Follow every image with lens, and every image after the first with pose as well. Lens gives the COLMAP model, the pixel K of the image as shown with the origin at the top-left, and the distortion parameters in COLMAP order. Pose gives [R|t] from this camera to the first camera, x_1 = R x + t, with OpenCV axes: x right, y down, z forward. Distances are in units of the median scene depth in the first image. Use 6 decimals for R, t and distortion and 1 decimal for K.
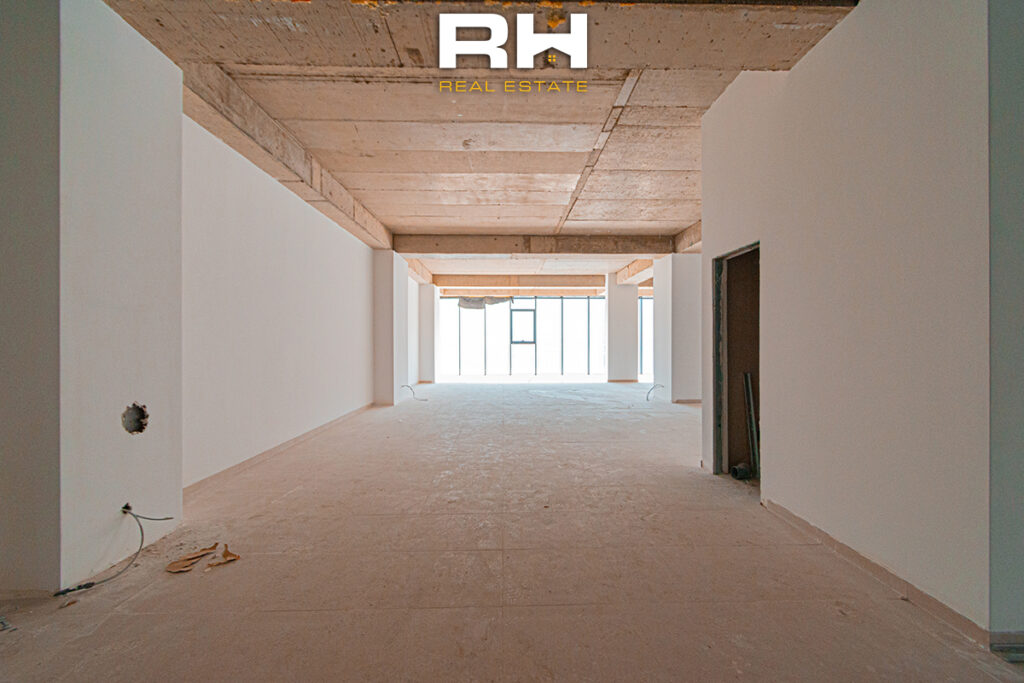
lens RADIAL K [[469.0, 0, 520.2], [0, 469.0, 343.5], [0, 0, 1]] dist [0.001679, 0.000319]
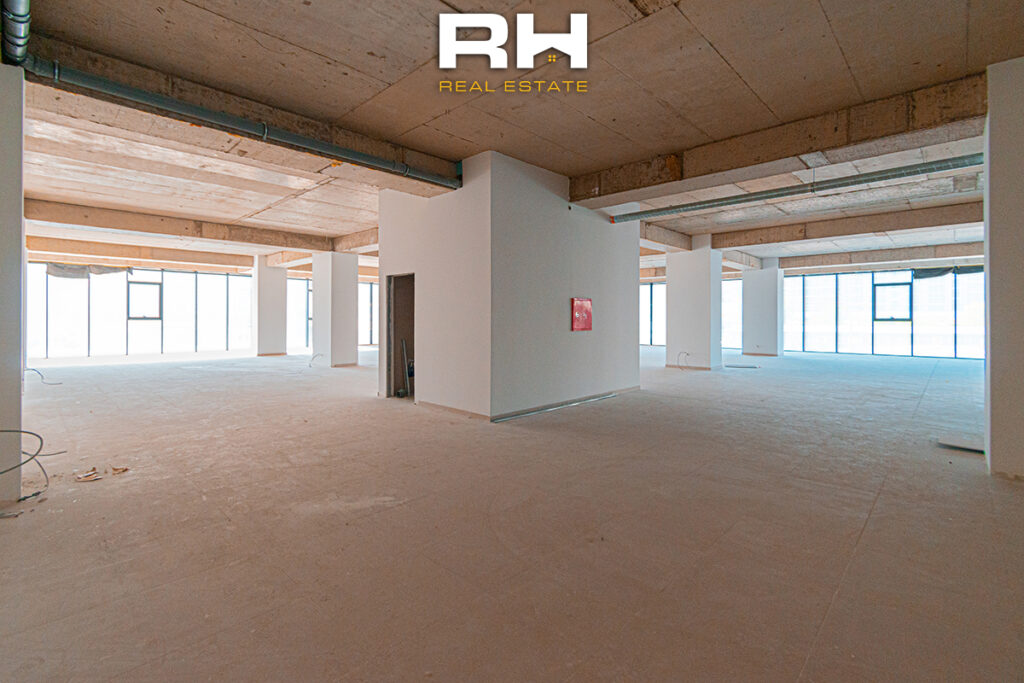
lens RADIAL K [[469.0, 0, 510.2], [0, 469.0, 320.4], [0, 0, 1]] dist [0.001679, 0.000319]
pose [[0.719813, 0.000559, 0.694168, -0.143504], [-0.004633, 0.999981, 0.003998, -0.006601], [-0.694153, -0.006094, 0.719802, -0.178089]]
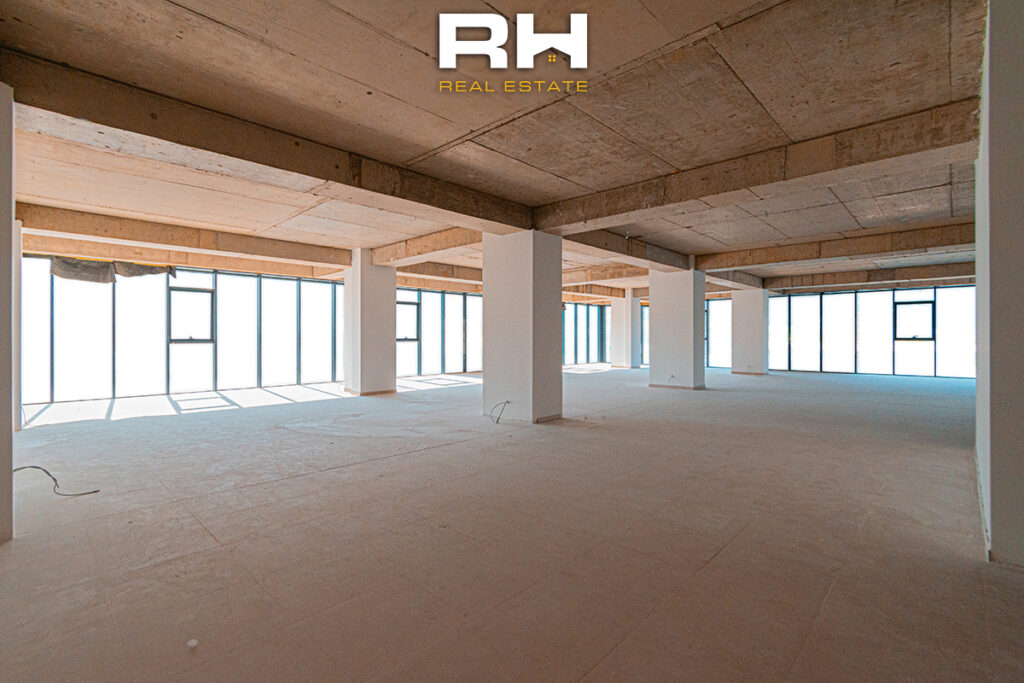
lens RADIAL K [[469.0, 0, 507.2], [0, 469.0, 344.3], [0, 0, 1]] dist [0.001679, 0.000319]
pose [[0.716752, -0.006779, 0.697295, -0.161492], [-0.002660, 0.999919, 0.012455, -0.008666], [-0.697323, -0.010782, 0.716676, 0.313749]]
